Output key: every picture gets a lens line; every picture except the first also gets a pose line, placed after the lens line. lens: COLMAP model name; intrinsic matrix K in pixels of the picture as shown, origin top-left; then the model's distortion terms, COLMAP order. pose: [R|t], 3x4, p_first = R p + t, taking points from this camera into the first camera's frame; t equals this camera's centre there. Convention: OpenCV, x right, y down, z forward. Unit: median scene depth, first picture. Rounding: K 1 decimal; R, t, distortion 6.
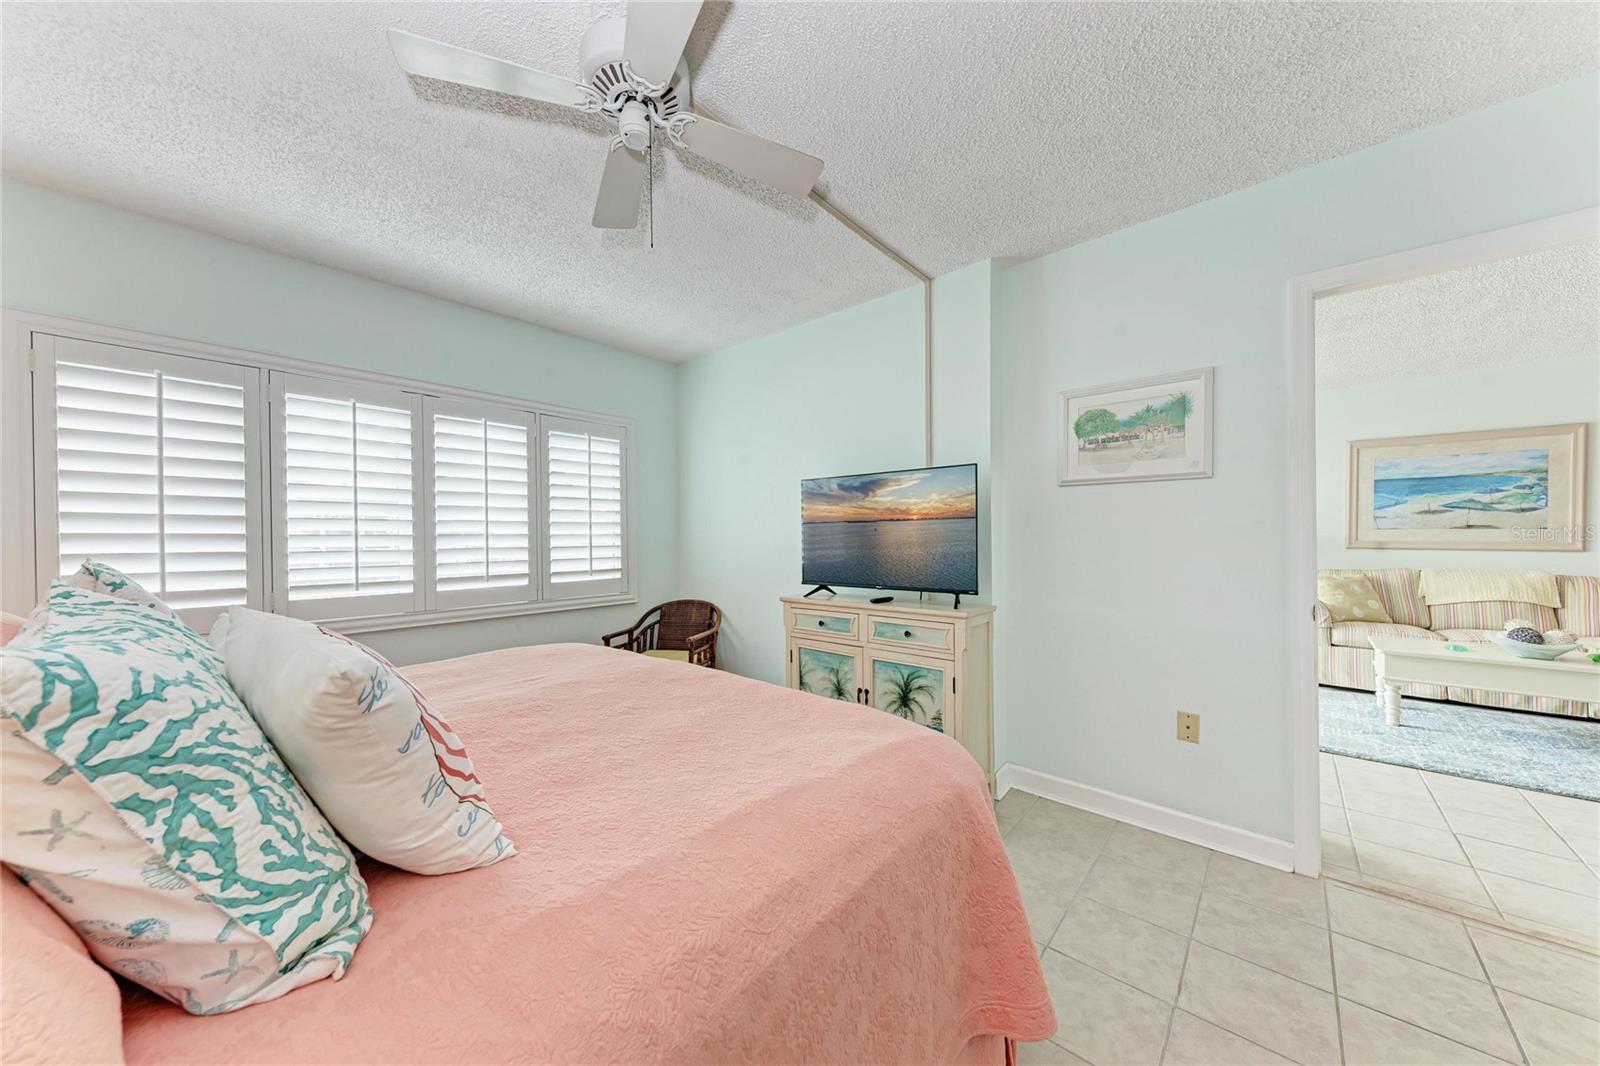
lens RADIAL K [[548.1, 0, 801.8], [0, 548.1, 537.2], [0, 0, 1]] dist [0.010002, -0.001672]
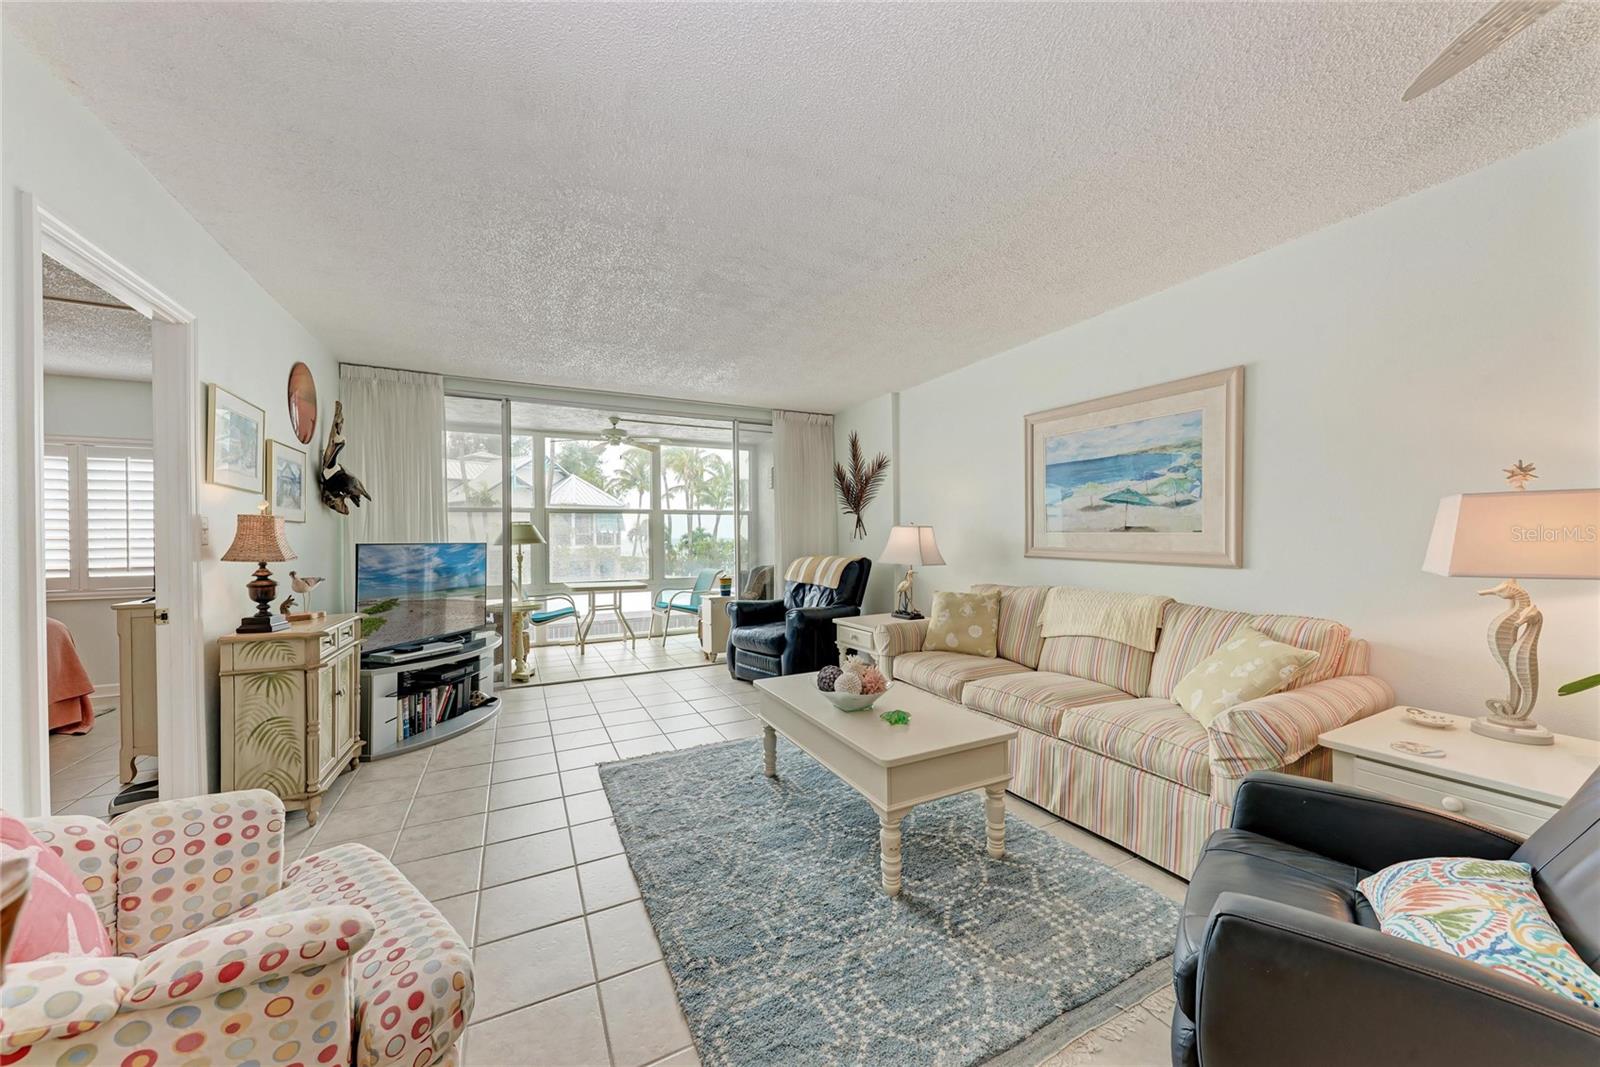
lens RADIAL K [[556.5, 0, 794.7], [0, 556.5, 540.0], [0, 0, 1]] dist [0.003333, -0.001010]
pose [[0.935344, 0.000981, -0.353739, 1.108567], [0.000476, 0.999992, 0.004030, -0.008037], [0.353740, -0.003938, 0.935335, 0.206845]]
